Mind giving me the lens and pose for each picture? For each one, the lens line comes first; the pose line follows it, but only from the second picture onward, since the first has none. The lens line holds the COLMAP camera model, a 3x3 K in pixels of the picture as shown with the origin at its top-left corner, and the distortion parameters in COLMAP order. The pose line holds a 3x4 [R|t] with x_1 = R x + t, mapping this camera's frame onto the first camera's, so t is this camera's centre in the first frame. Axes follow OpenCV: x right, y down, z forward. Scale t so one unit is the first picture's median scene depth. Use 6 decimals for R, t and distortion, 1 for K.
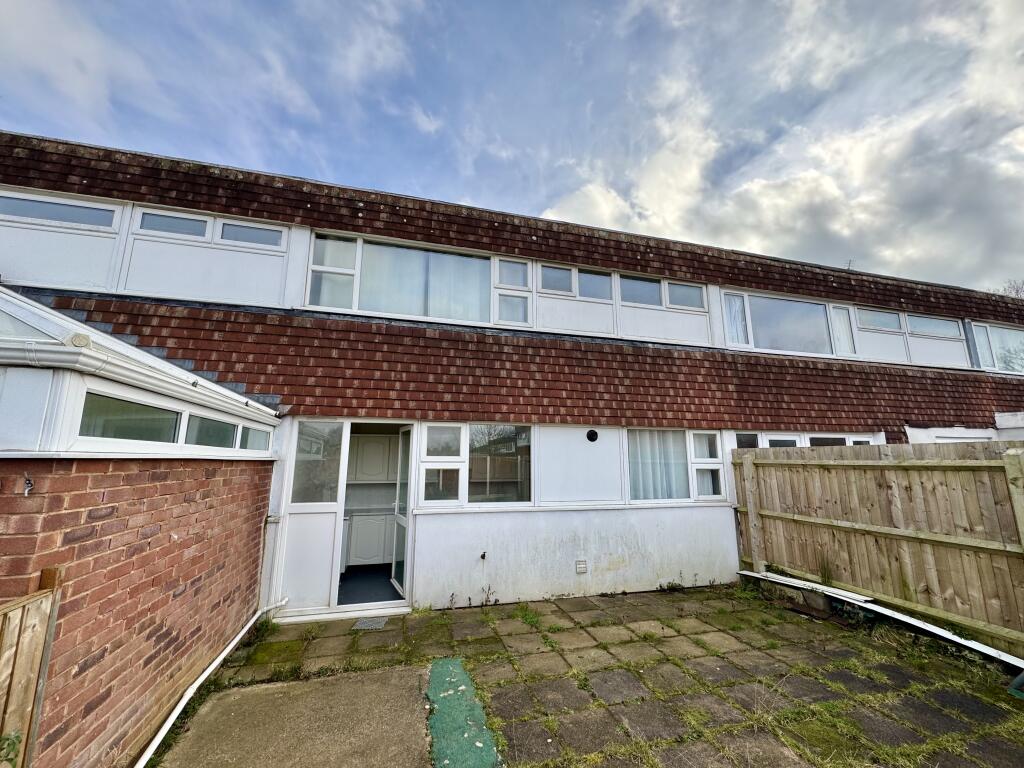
lens RADIAL K [[407.5, 0, 512.0], [0, 407.5, 384.0], [0, 0, 1]] dist [-0.000180, -0.000037]
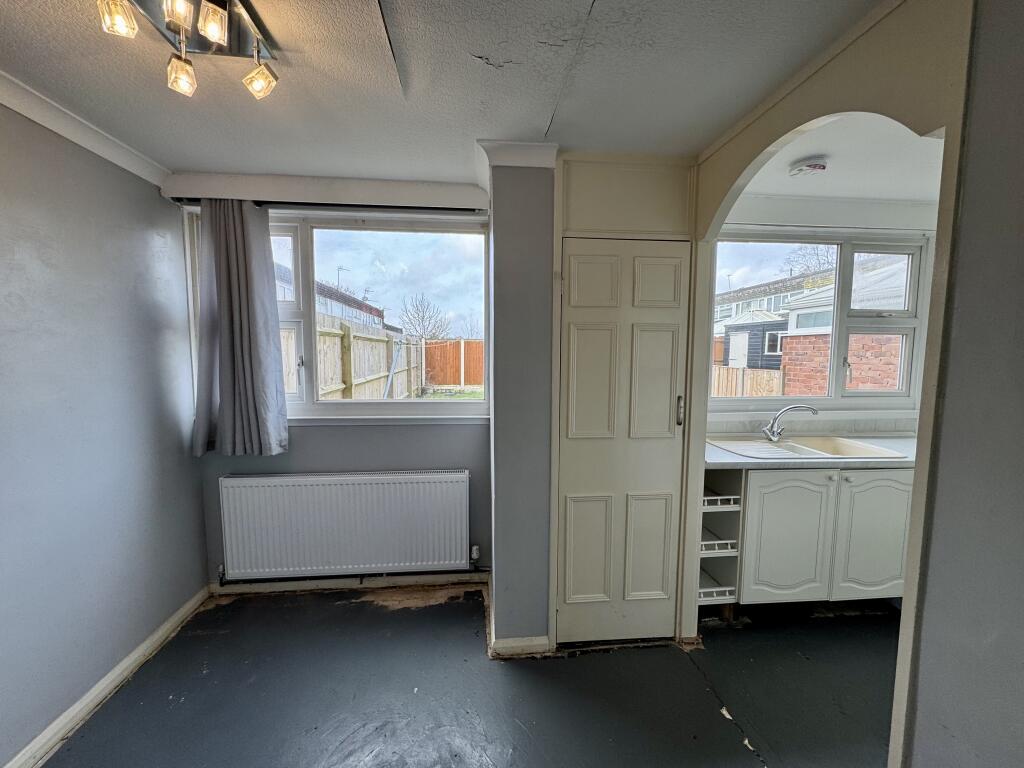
lens RADIAL K [[407.5, 0, 512.0], [0, 407.5, 384.0], [0, 0, 1]] dist [-0.000180, -0.000037]
pose [[-0.986081, -0.022224, 0.164774, 0.284978], [-0.039289, 0.994106, -0.101044, 0.465460], [-0.161557, -0.106111, -0.981142, 2.136059]]
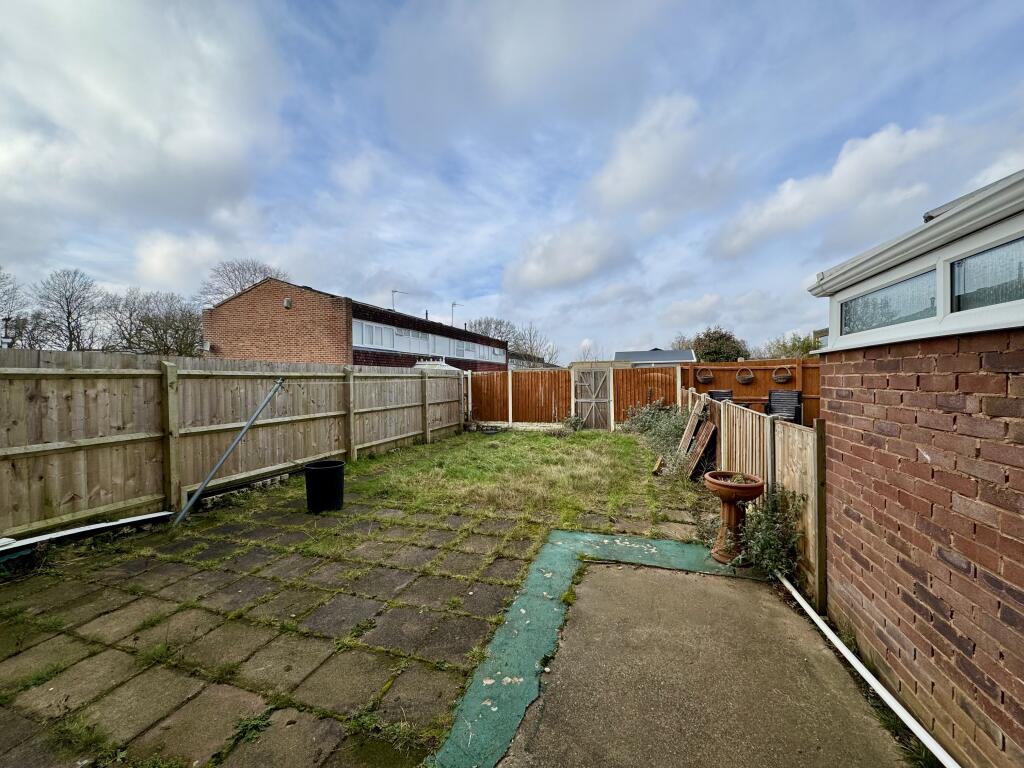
lens RADIAL K [[407.5, 0, 512.0], [0, 407.5, 384.0], [0, 0, 1]] dist [-0.000180, -0.000037]
pose [[-0.837593, 0.001544, 0.546293, -0.425473], [-0.090233, 0.985870, -0.141135, 0.281640], [-0.538791, -0.167507, -0.825618, 1.309565]]
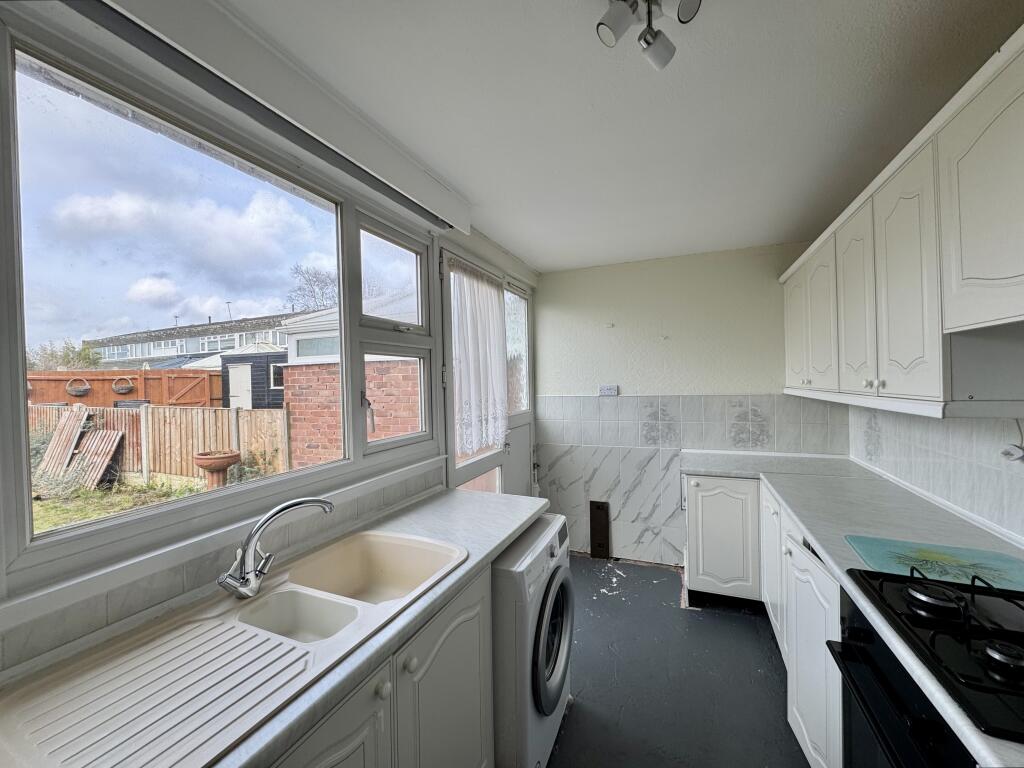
lens RADIAL K [[407.5, 0, 512.0], [0, 407.5, 384.0], [0, 0, 1]] dist [-0.000180, -0.000037]
pose [[-0.613581, 0.019515, -0.789390, 0.079602], [0.168831, 0.979819, -0.107008, 0.391449], [0.771371, -0.198932, -0.604493, 1.745478]]
